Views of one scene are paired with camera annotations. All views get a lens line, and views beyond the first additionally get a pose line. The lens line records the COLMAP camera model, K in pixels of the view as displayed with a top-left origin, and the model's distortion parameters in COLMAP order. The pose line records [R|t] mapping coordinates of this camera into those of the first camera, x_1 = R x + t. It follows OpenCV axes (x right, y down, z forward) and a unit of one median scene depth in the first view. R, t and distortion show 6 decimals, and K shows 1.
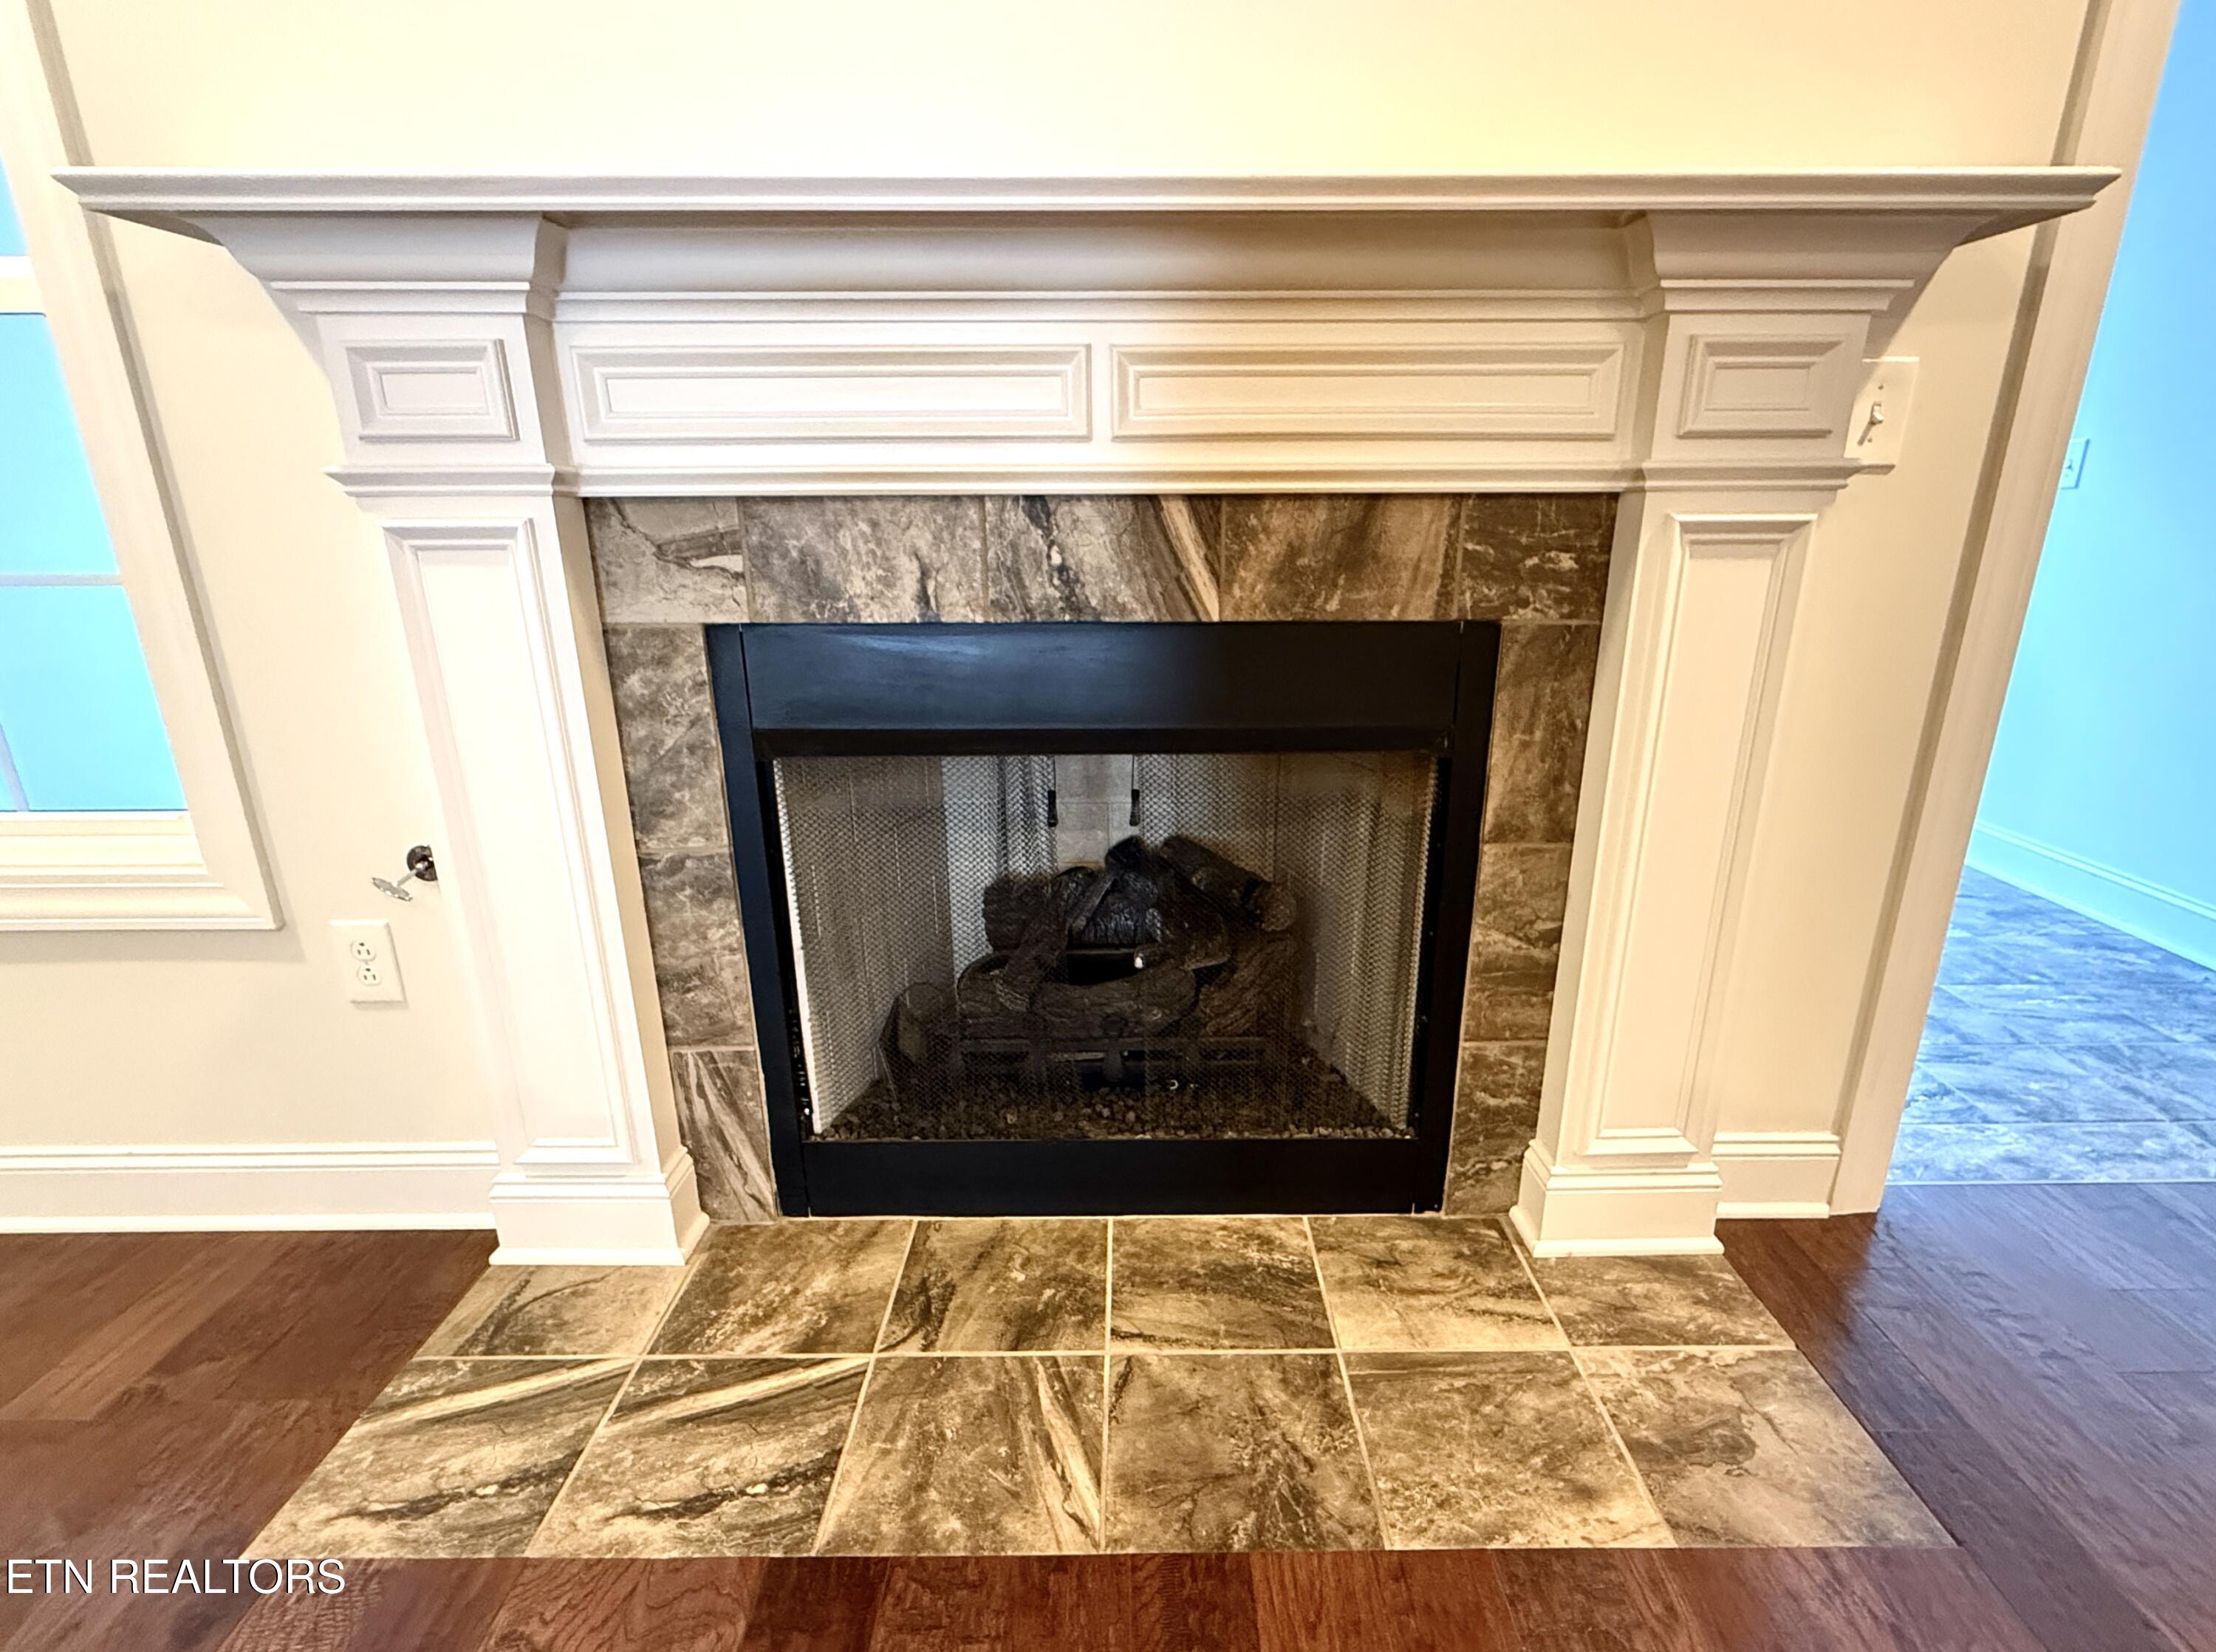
lens RADIAL K [[1134.3, 0, 1132.5], [0, 1134.3, 893.1], [0, 0, 1]] dist [-0.003194, -0.000120]
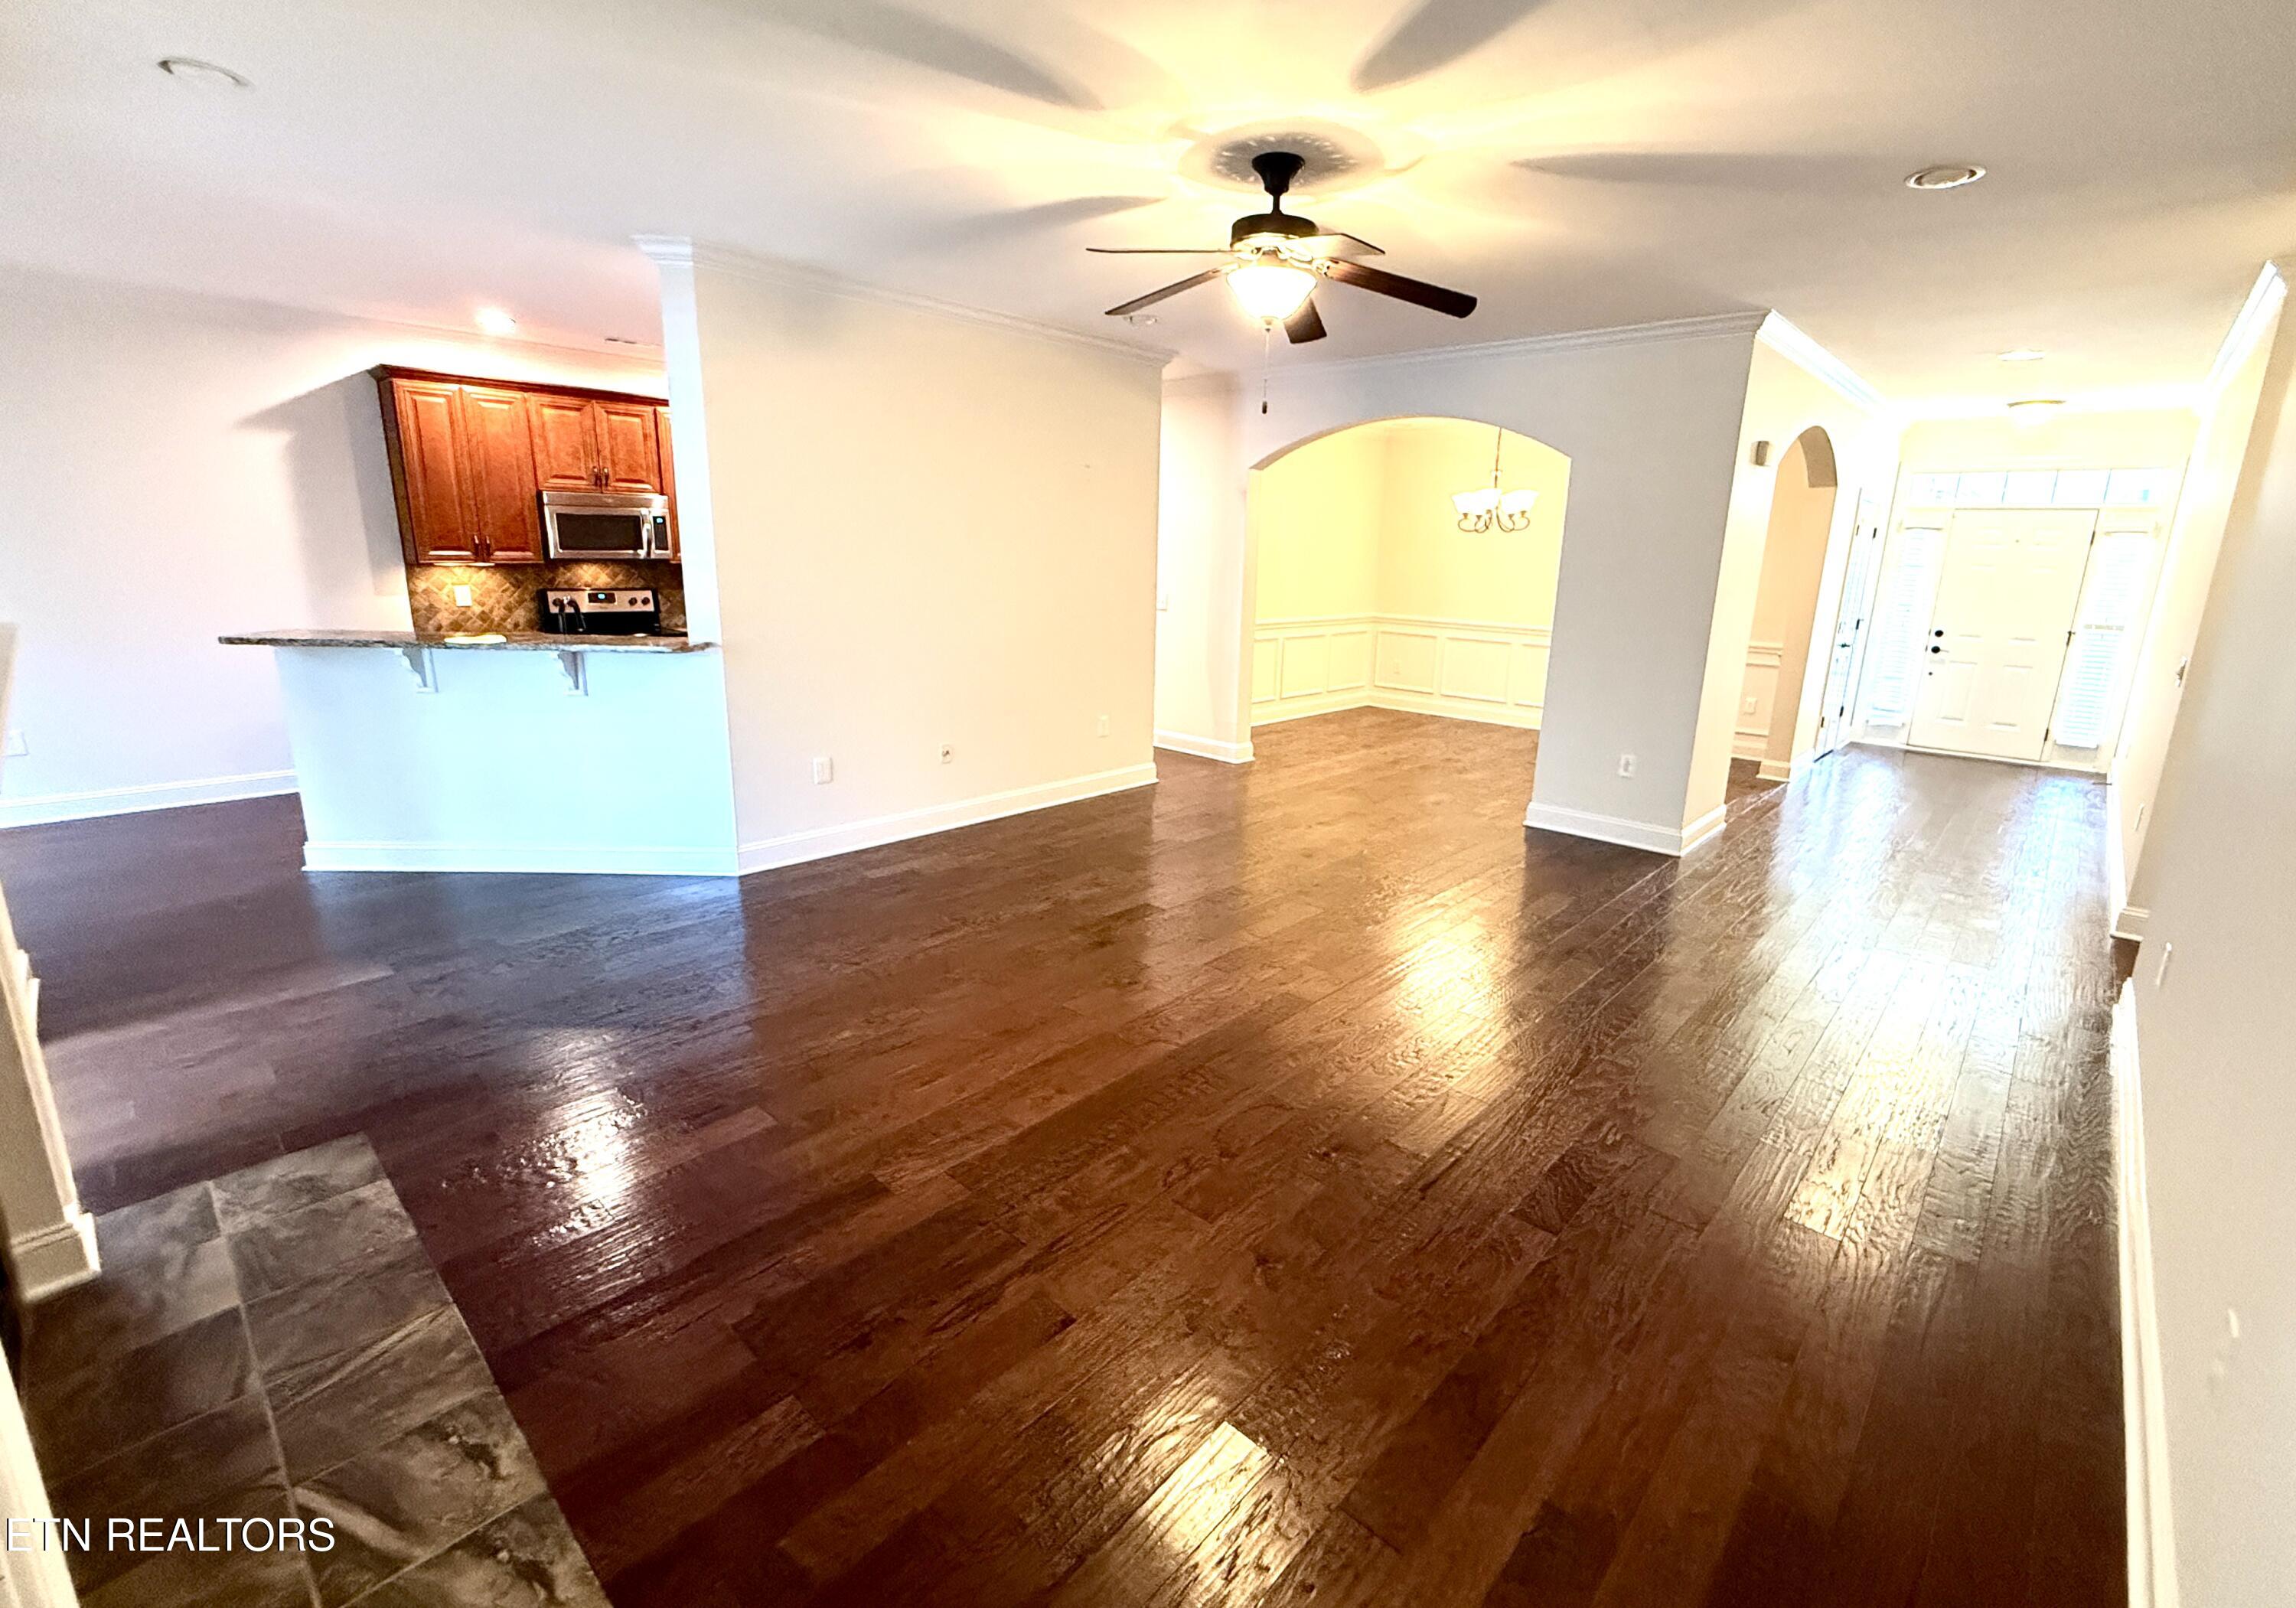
lens RADIAL K [[995.8, 0, 1175.8], [0, 995.8, 782.7], [0, 0, 1]] dist [0.000778, 0.000118]
pose [[-0.734976, -0.171998, 0.655917, -1.606523], [0.198123, 0.870618, 0.450301, -0.617547], [-0.648505, 0.460913, -0.605806, 0.671857]]
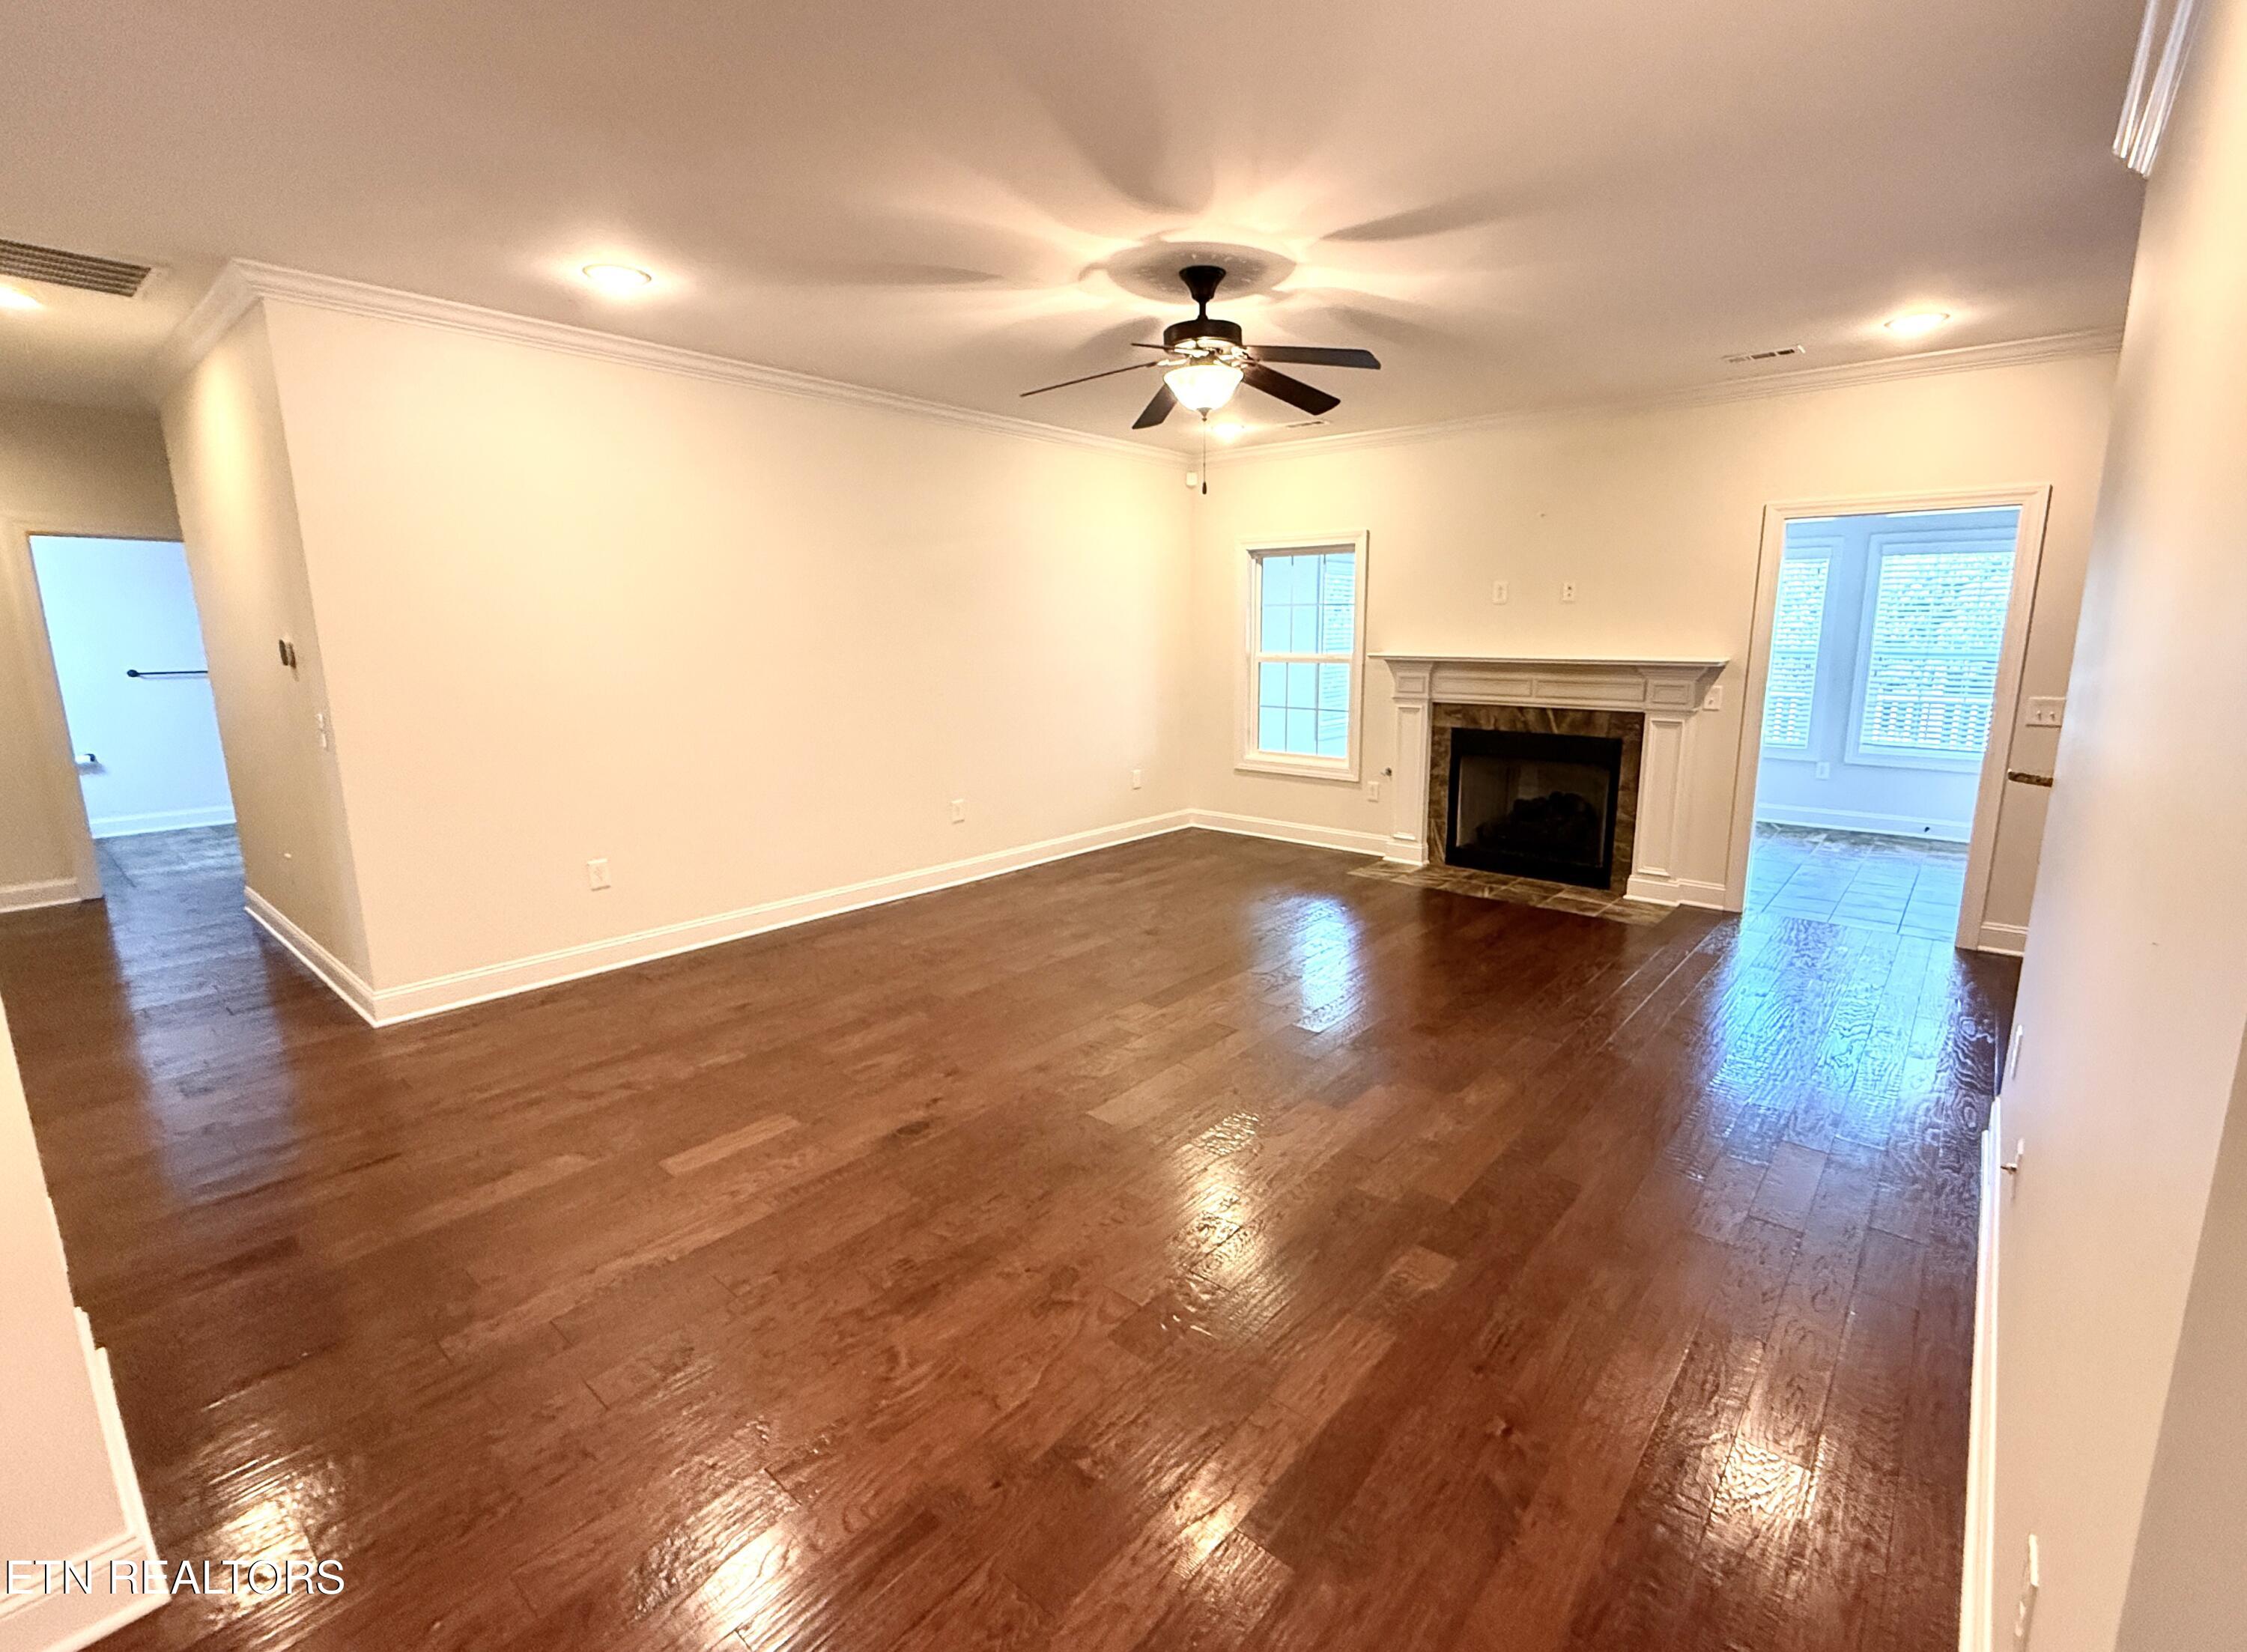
lens RADIAL K [[1011.0, 0, 1174.6], [0, 1011.0, 818.9], [0, 0, 1]] dist [0.000229, 0.000075]
pose [[0.769946, 0.122097, -0.626319, 1.500356], [-0.207129, 0.976197, -0.064324, 0.684988], [0.603557, 0.179255, 0.776908, -3.080794]]
